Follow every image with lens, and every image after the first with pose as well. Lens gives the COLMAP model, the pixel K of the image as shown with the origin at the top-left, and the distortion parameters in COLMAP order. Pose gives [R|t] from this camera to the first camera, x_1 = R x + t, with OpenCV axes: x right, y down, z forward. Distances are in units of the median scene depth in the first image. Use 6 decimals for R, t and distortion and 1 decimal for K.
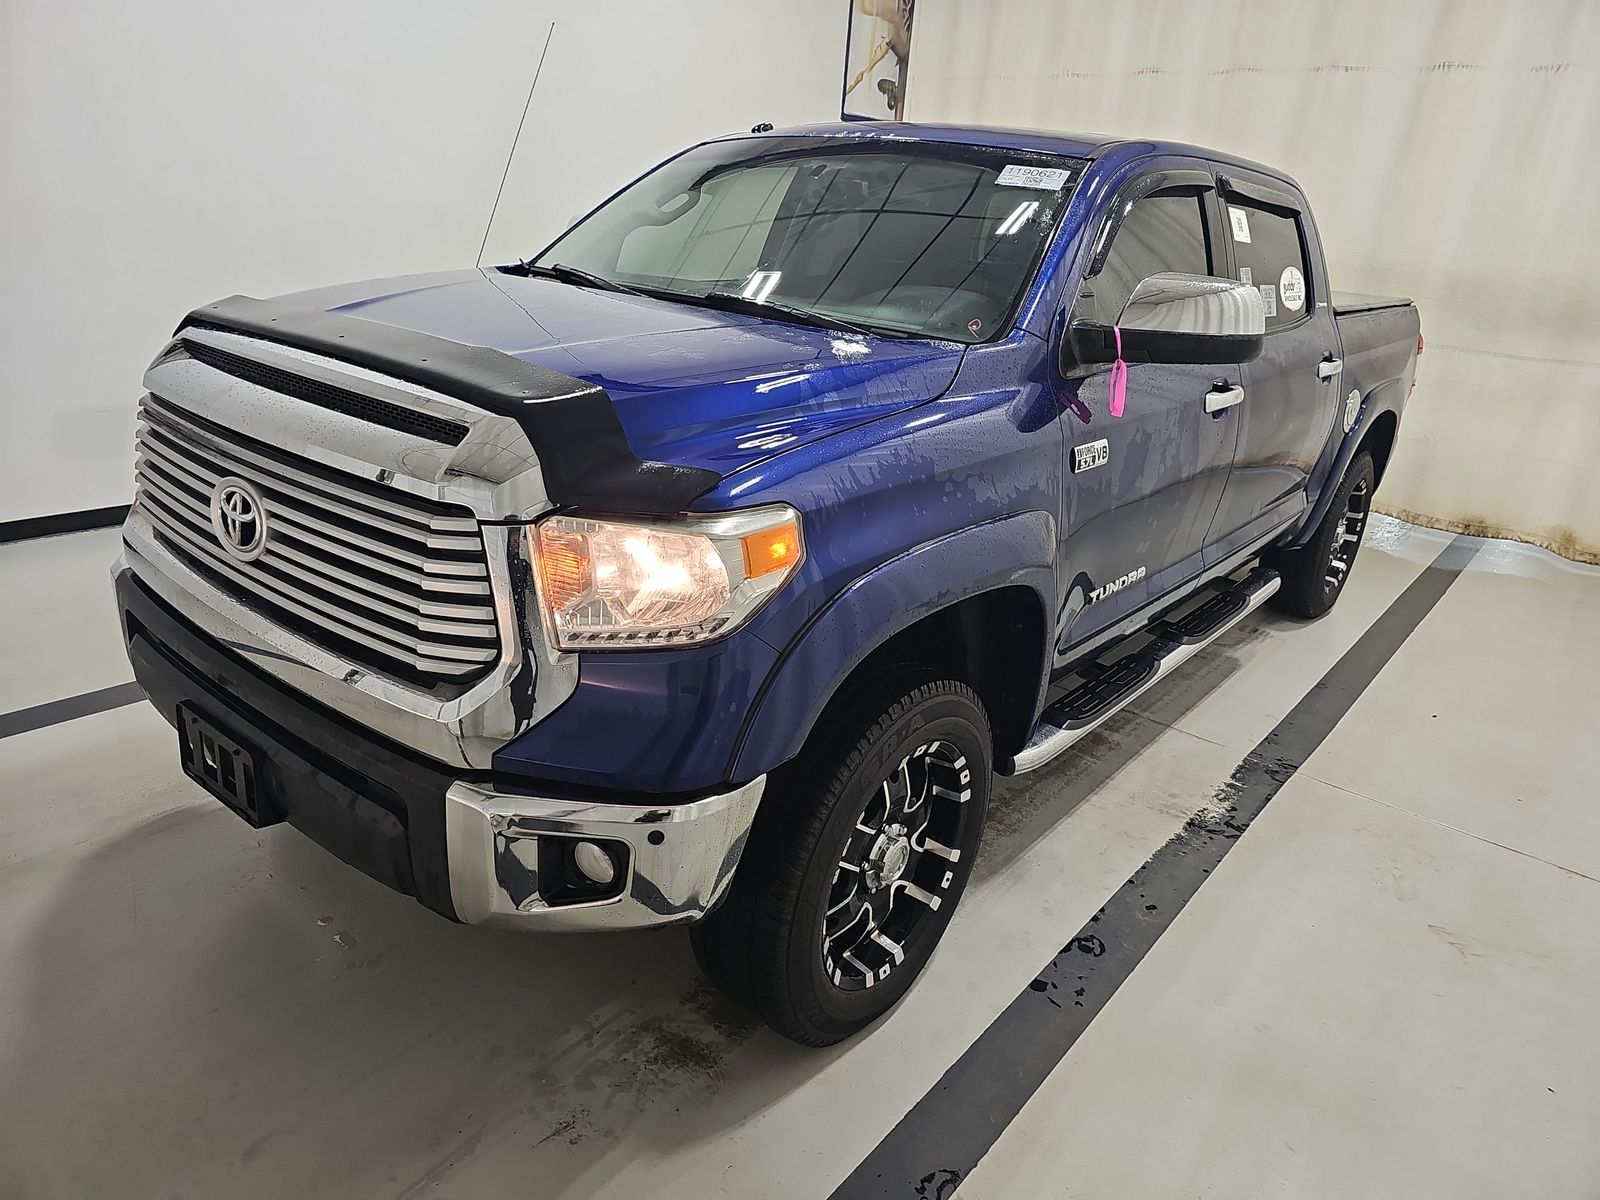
lens RADIAL K [[1045.5, 0, 800.0], [0, 1045.5, 600.0], [0, 0, 1]] dist [0.061180, -0.055445]
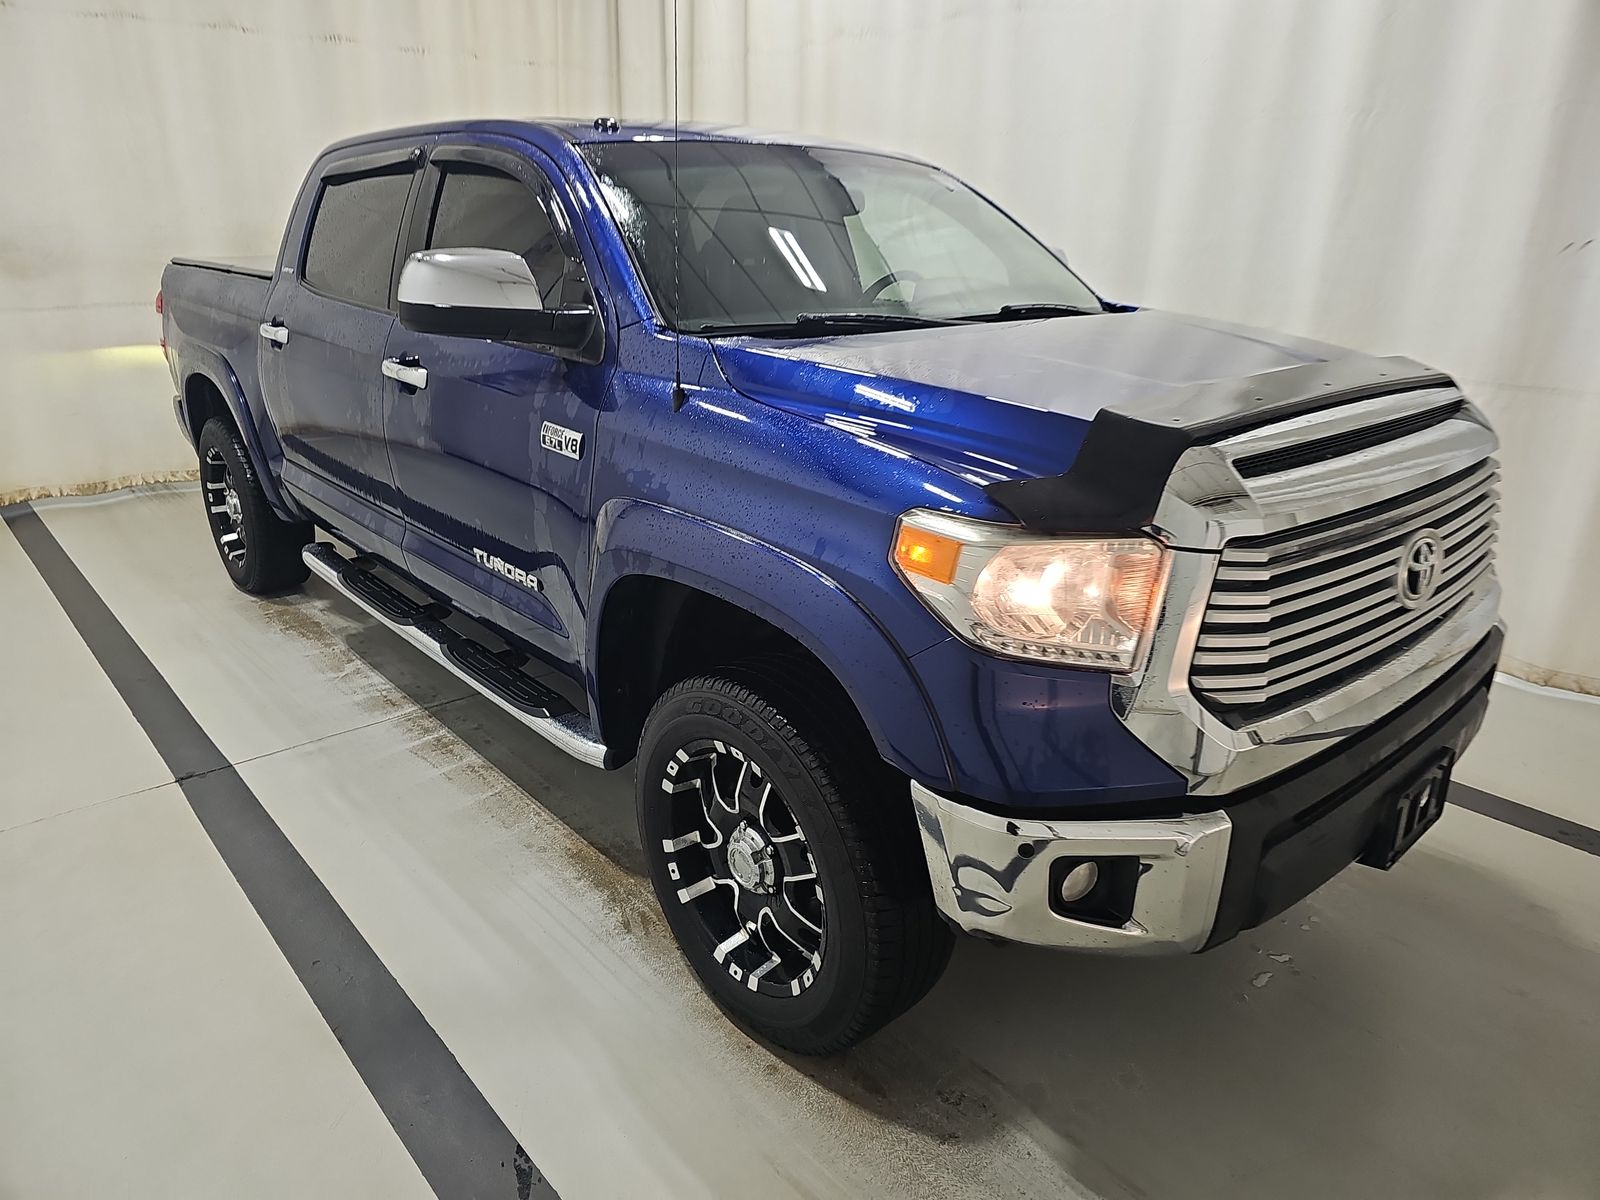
lens RADIAL K [[1045.5, 0, 800.0], [0, 1045.5, 600.0], [0, 0, 1]] dist [0.061180, -0.055445]
pose [[0.167299, -0.396637, 0.902602, -1.342622], [0.342616, 0.881835, 0.324007, -0.501867], [-0.924460, 0.255040, 0.283424, 1.079750]]
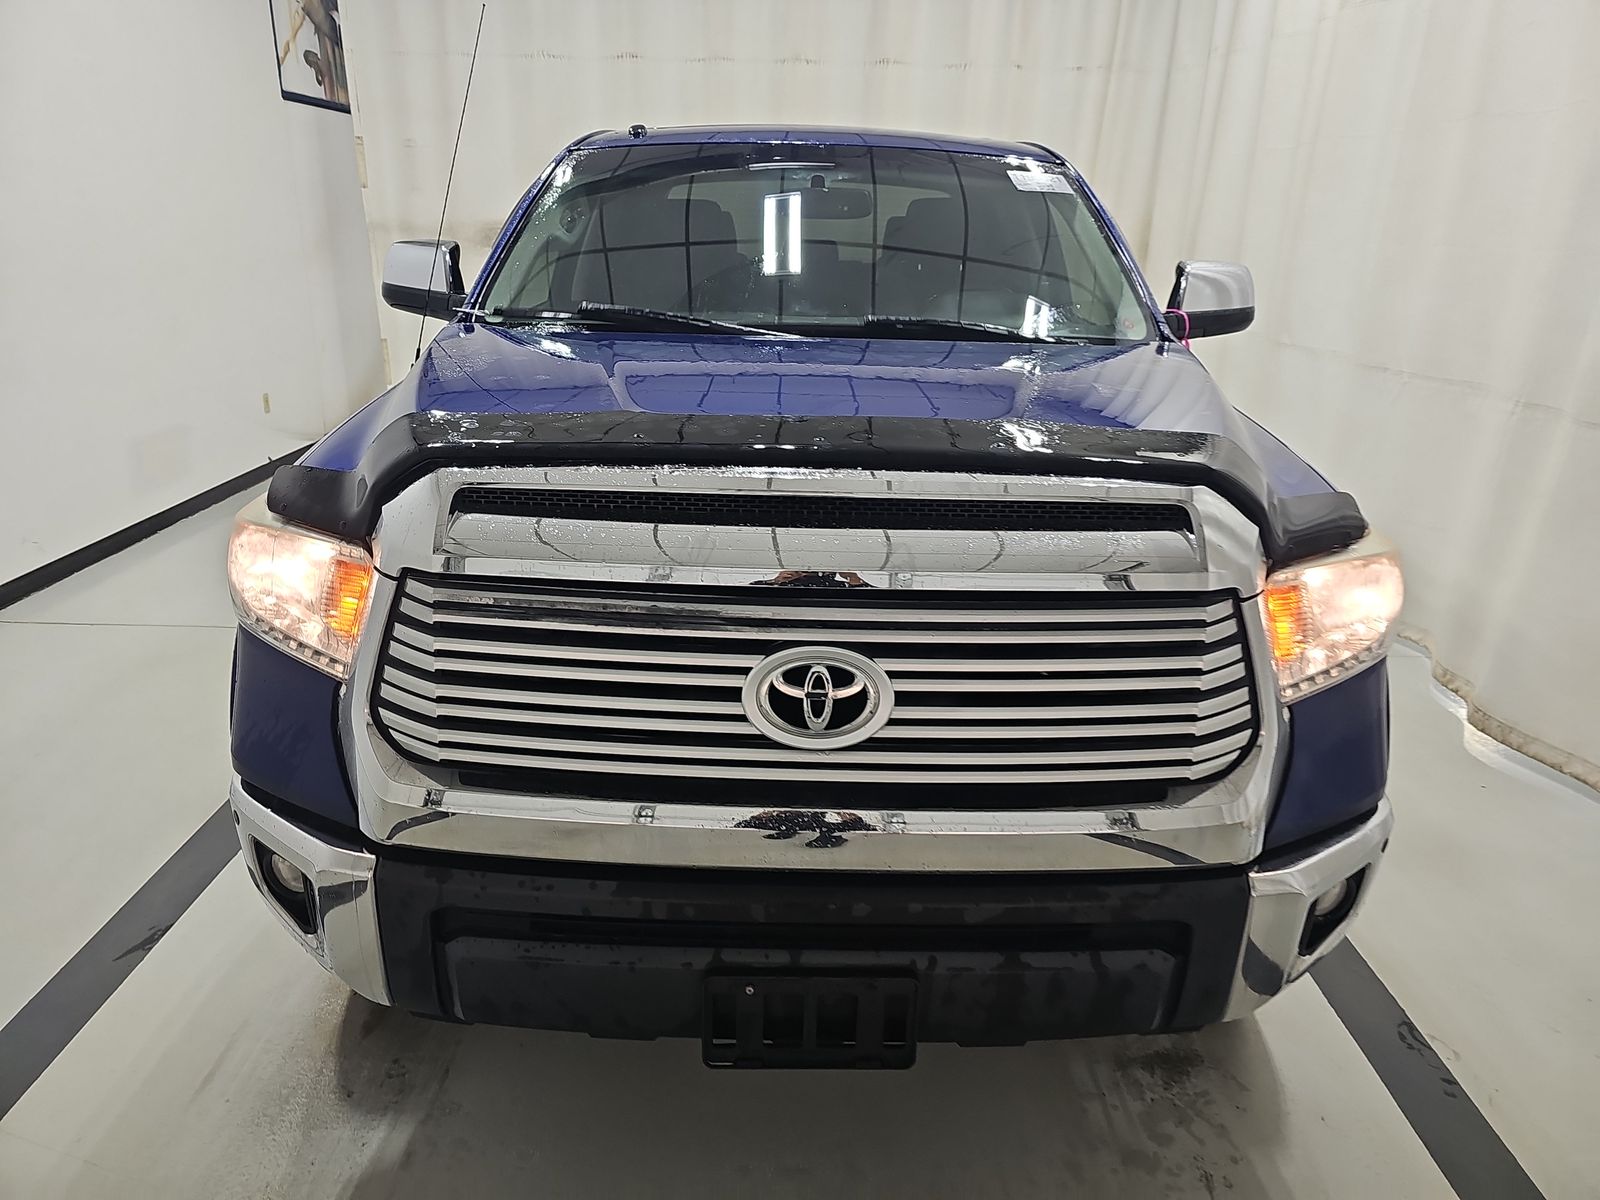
lens RADIAL K [[1050.2, 0, 800.0], [0, 1050.2, 600.0], [0, 0, 1]] dist [0.003194, 0.003018]
pose [[0.773894, -0.268302, 0.573674, -0.815994], [0.251589, 0.961528, 0.110301, -0.196793], [-0.581198, 0.058969, 0.811623, 0.344273]]
